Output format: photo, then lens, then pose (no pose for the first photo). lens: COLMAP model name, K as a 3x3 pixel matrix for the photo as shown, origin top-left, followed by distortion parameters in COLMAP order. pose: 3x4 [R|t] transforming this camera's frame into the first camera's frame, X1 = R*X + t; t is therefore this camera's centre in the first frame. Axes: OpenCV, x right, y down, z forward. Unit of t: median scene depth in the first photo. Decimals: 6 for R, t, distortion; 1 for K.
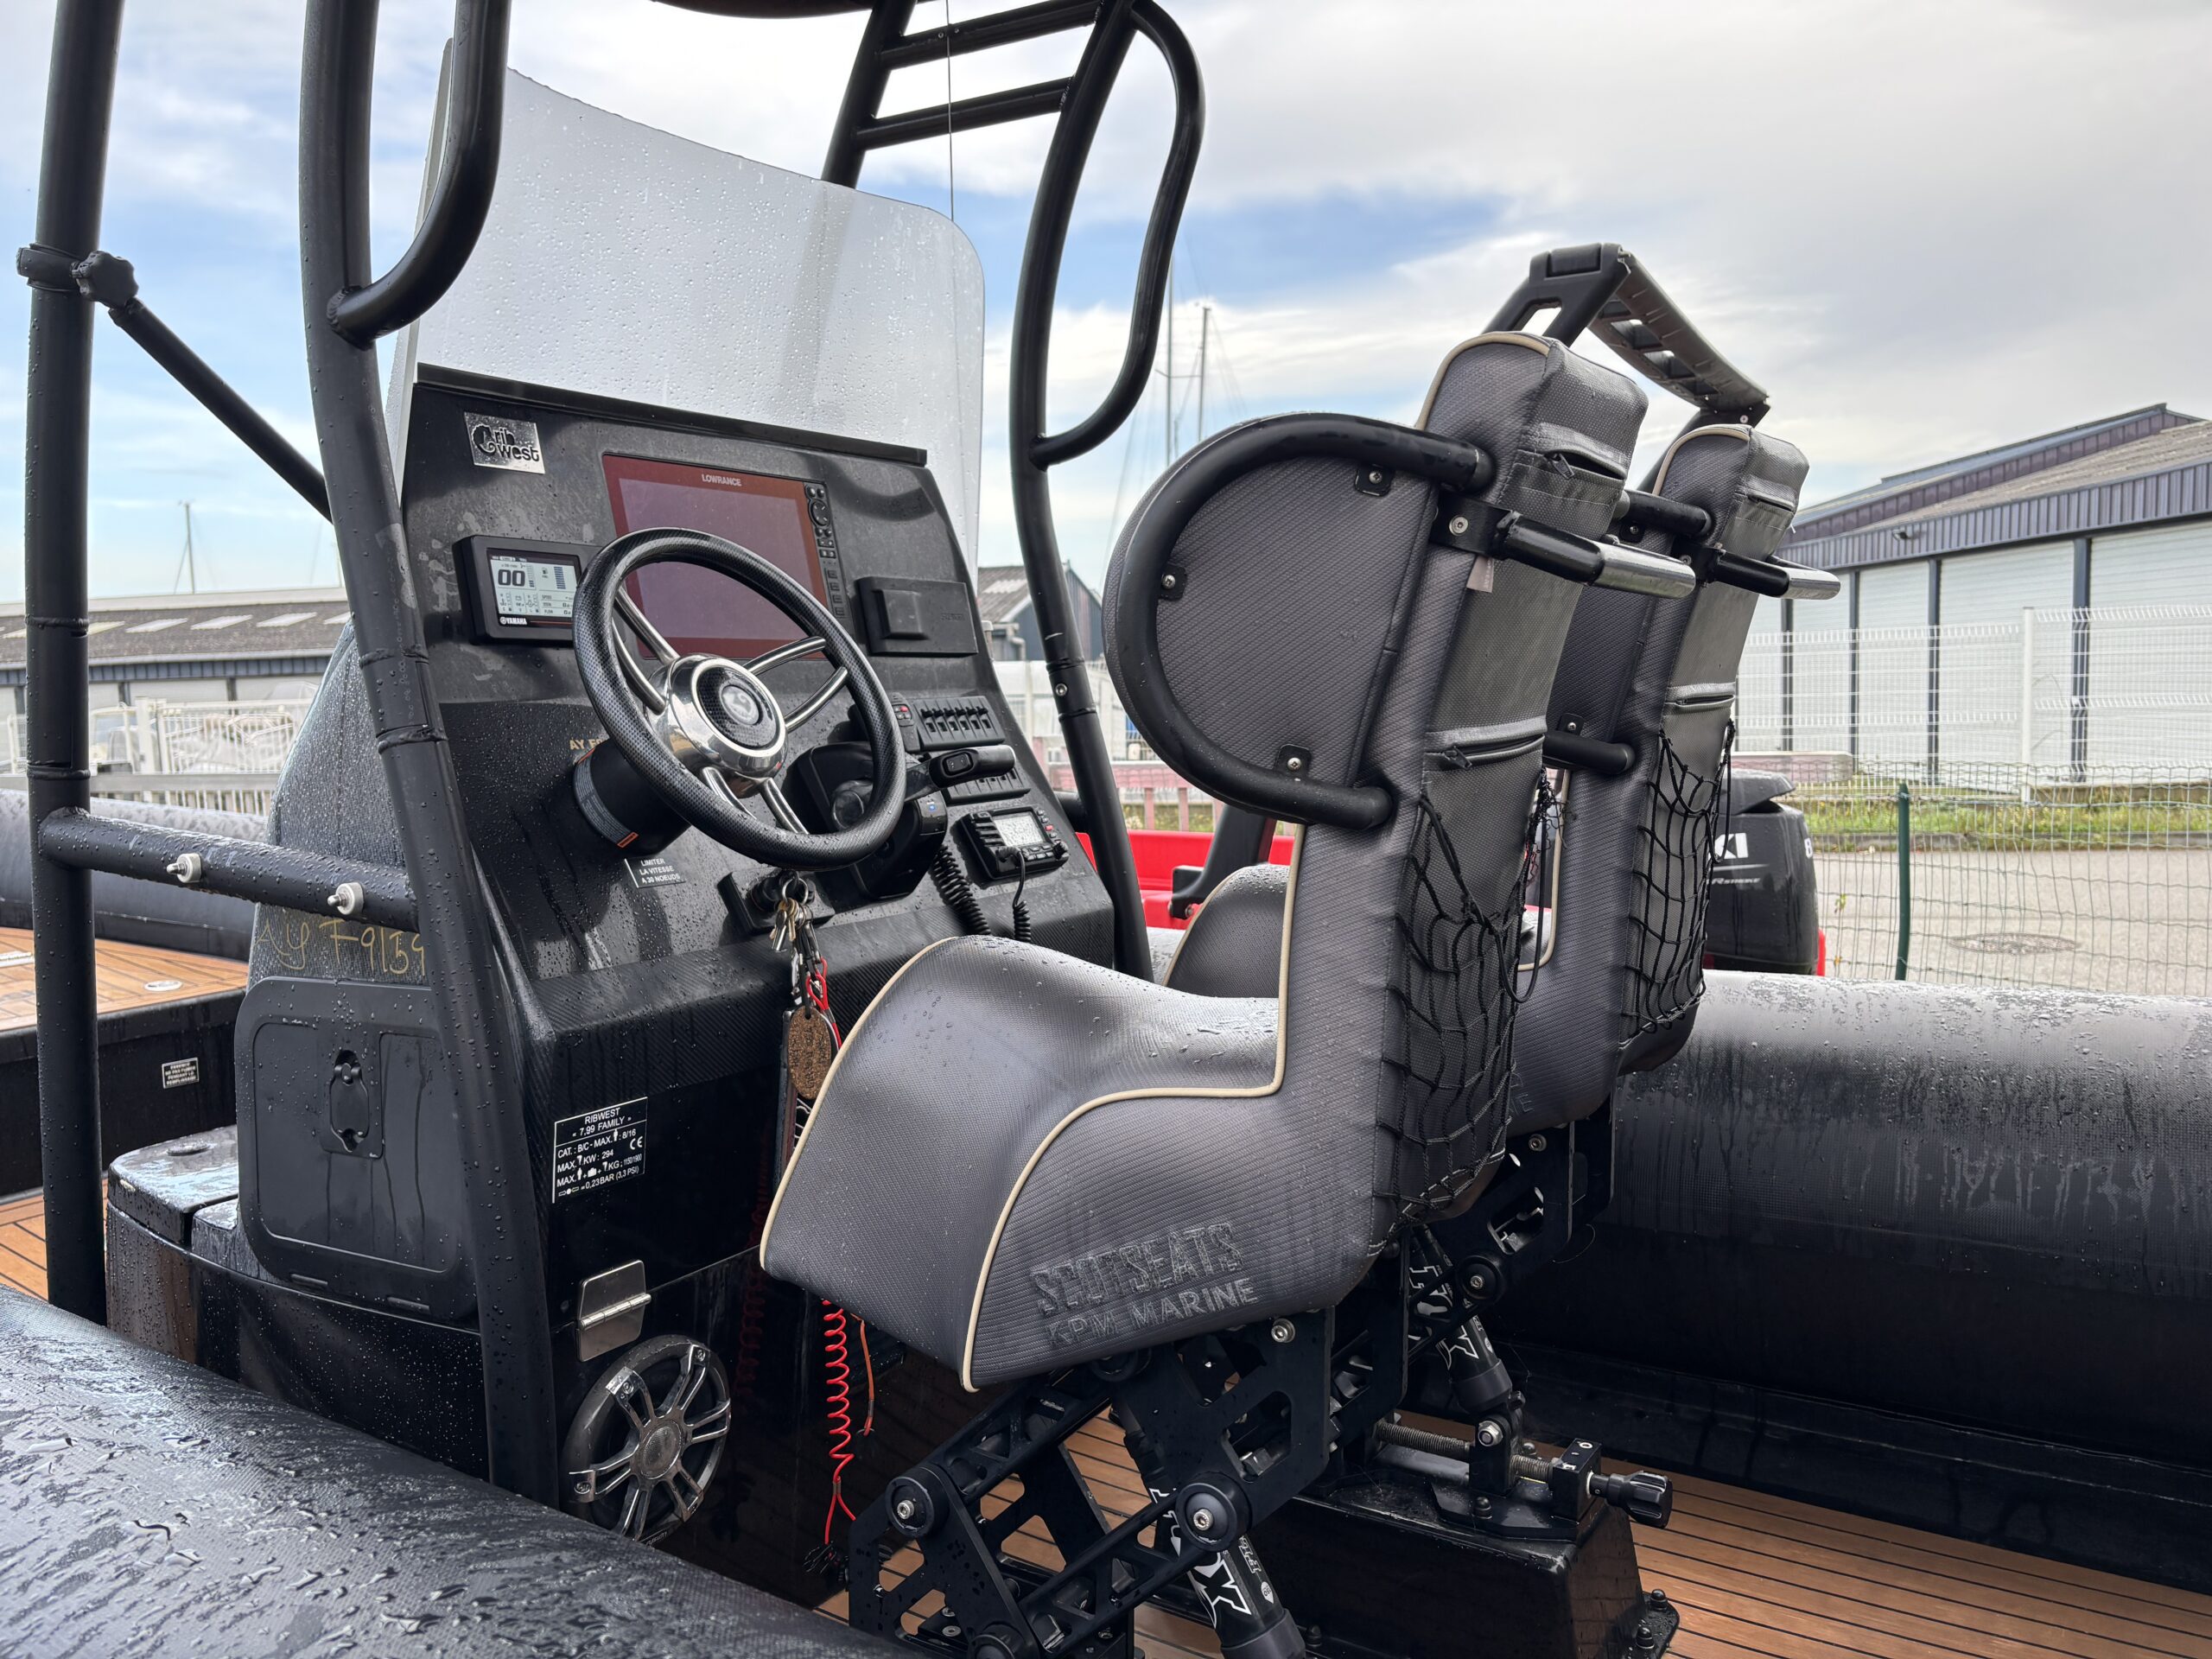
lens RADIAL K [[1667.3, 0, 1103.1], [0, 1667.3, 837.9], [0, 0, 1]] dist [0.062321, -0.064729]
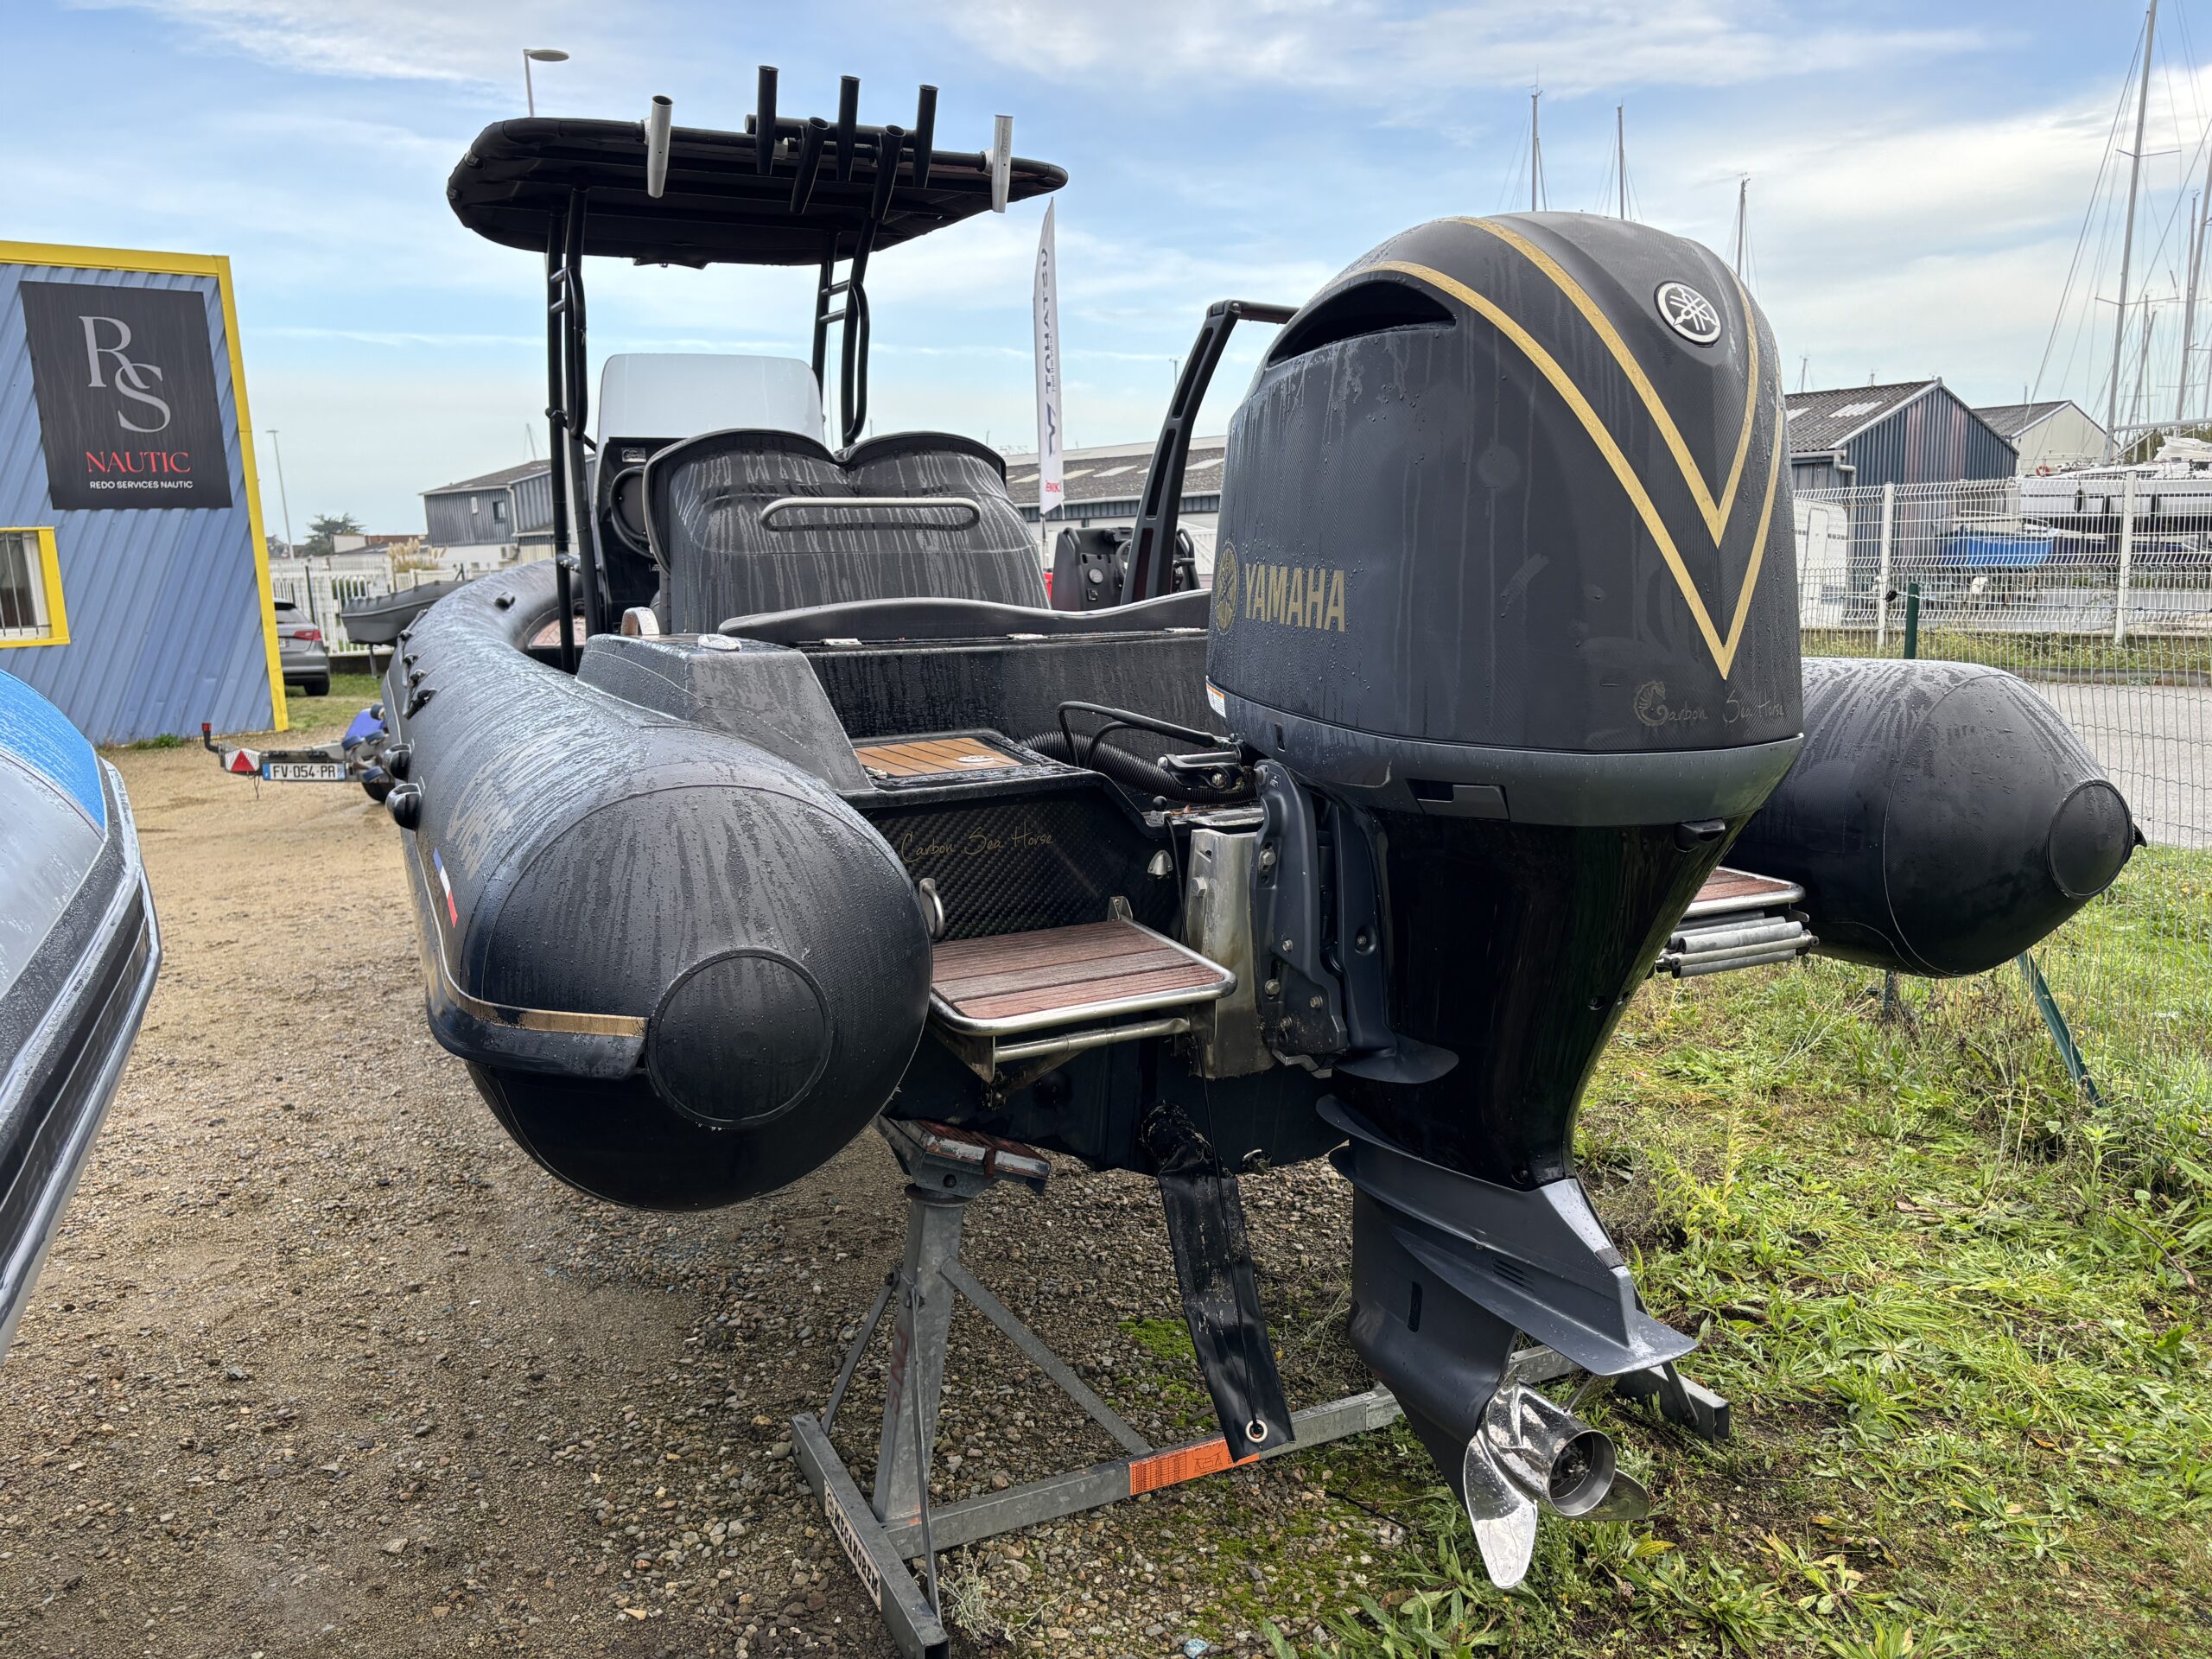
lens RADIAL K [[1667.3, 0, 1103.1], [0, 1667.3, 837.9], [0, 0, 1]] dist [0.062321, -0.064729]
pose [[0.815221, 0.107760, -0.569036, 0.227932], [-0.048201, 0.991753, 0.118756, 0.004476], [0.577140, -0.069384, 0.813692, -0.114238]]
